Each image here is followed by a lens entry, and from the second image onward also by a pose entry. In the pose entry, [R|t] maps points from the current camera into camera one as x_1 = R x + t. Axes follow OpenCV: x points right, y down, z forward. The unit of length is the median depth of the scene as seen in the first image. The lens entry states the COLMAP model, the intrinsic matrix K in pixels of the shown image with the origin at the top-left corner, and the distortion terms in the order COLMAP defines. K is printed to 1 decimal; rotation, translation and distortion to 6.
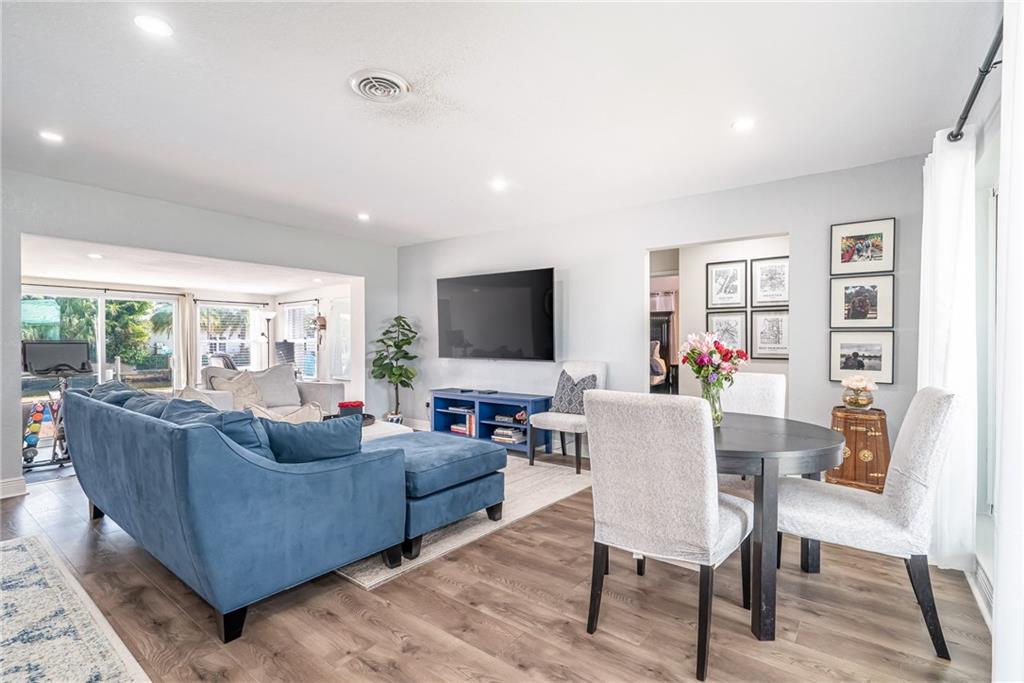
lens RADIAL K [[466.2, 0, 508.5], [0, 466.2, 343.7], [0, 0, 1]] dist [-0.001666, 0.000430]
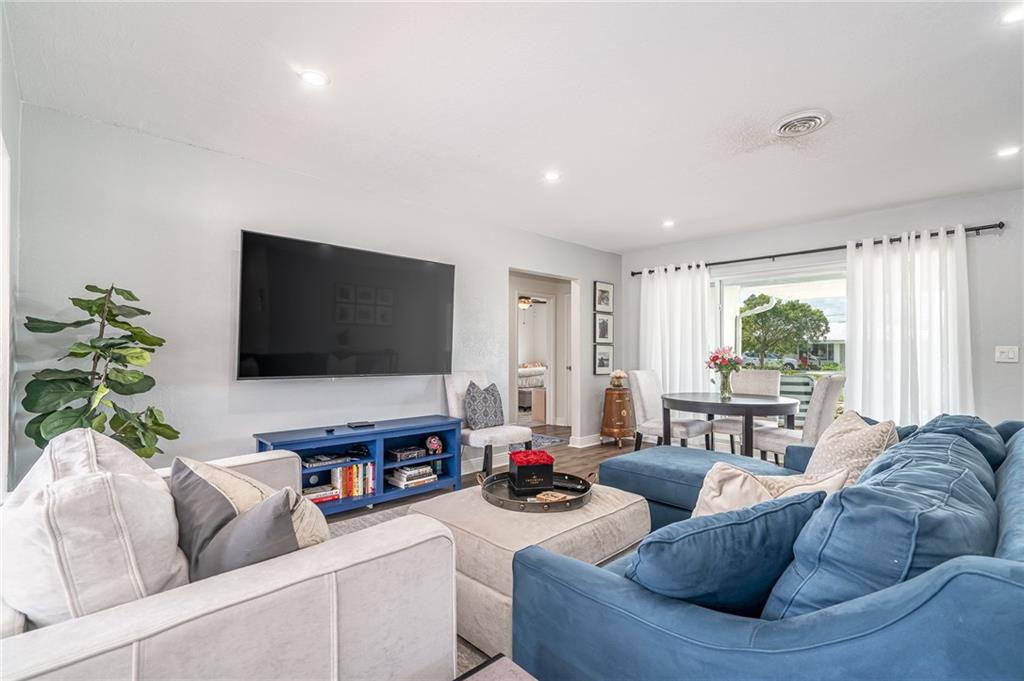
lens RADIAL K [[484.8, 0, 512.0], [0, 484.8, 340.5], [0, 0, 1]] dist [-0.000310, 0.000250]
pose [[0.152887, 0.026252, 0.987895, -0.798431], [0.004686, 0.999617, -0.027289, 0.003570], [-0.988233, 0.008801, 0.152705, 0.776820]]
